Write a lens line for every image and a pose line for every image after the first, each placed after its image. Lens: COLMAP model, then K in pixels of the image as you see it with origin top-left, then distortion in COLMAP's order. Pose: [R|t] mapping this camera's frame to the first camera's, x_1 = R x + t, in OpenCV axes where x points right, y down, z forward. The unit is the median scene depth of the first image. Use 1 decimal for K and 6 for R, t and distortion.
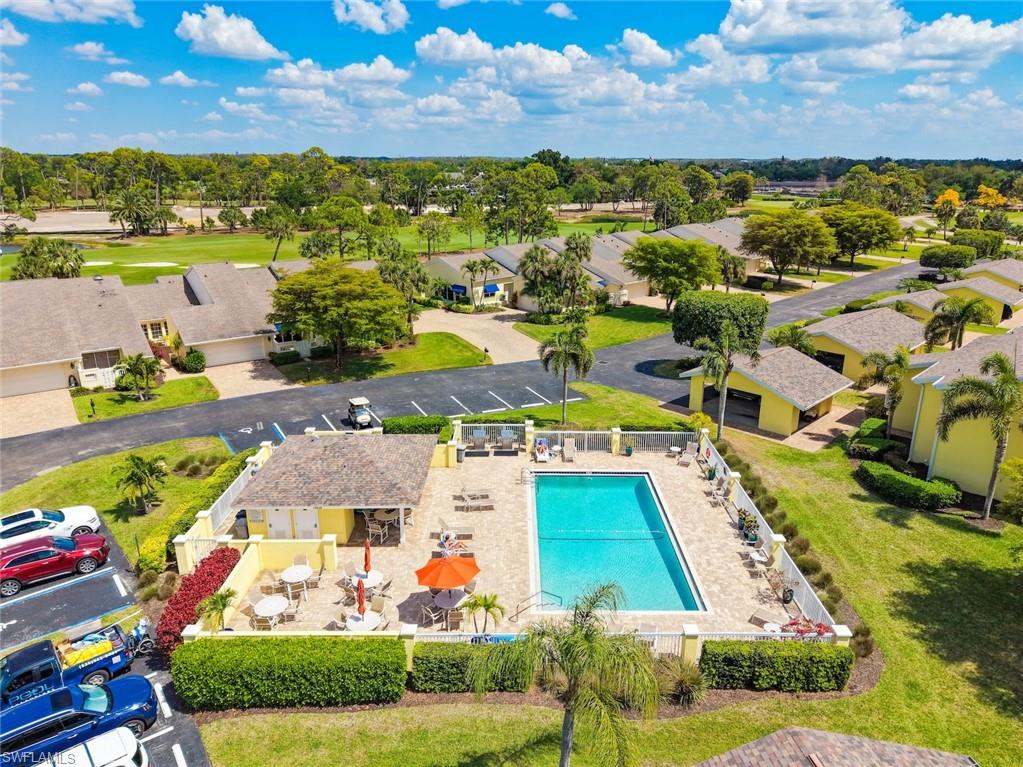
lens RADIAL K [[705.7, 0, 513.1], [0, 705.7, 403.4], [0, 0, 1]] dist [0.057650, -0.050637]
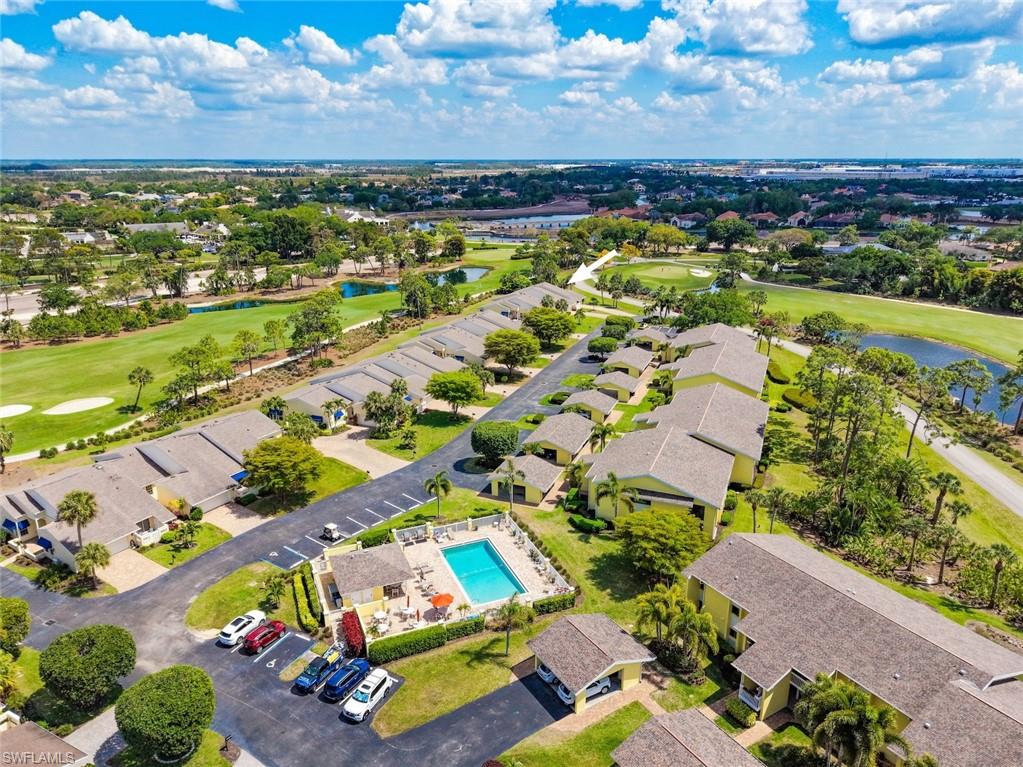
lens RADIAL K [[705.7, 0, 513.1], [0, 705.7, 403.4], [0, 0, 1]] dist [0.057650, -0.050637]
pose [[0.921515, -0.128804, 0.366361, -0.491167], [0.129451, 0.991321, 0.022915, -0.358318], [-0.366133, 0.026309, 0.930191, -1.102624]]
